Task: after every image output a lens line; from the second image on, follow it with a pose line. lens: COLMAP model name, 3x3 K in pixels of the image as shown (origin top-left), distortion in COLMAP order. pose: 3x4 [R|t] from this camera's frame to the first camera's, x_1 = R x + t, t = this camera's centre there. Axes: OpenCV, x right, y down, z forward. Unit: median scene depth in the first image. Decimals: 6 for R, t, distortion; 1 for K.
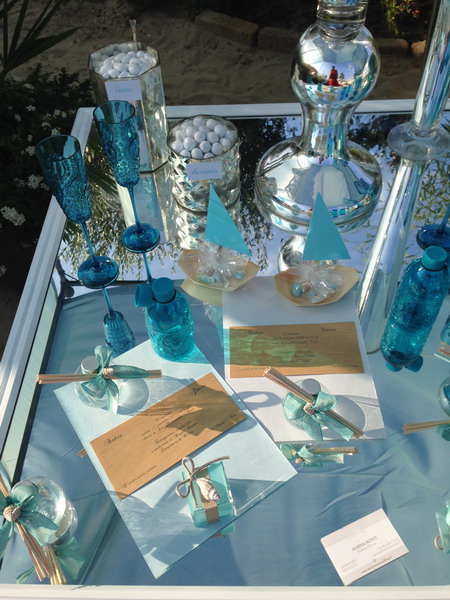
lens RADIAL K [[555.2, 0, 227.5], [0, 555.2, 311.4], [0, 0, 1]] dist [-0.002156, -0.008286]
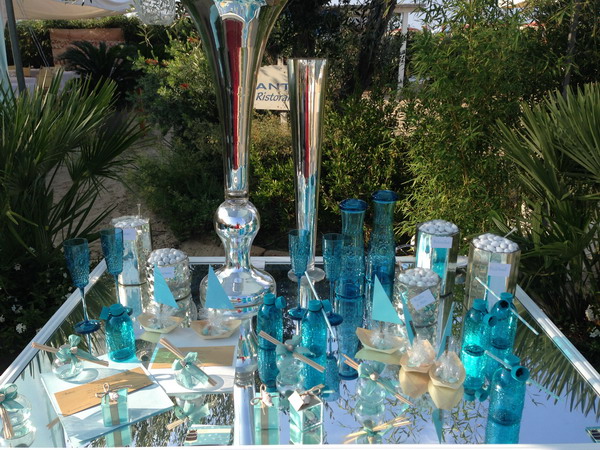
lens RADIAL K [[558.4, 0, 300.0], [0, 558.4, 225.0], [0, 0, 1]] dist [0.131590, -0.209479]
pose [[0.999598, 0.023525, 0.015852, 0.363745], [-0.010796, 0.832256, -0.554286, 0.611970], [-0.026233, 0.553892, 0.832175, -0.577347]]
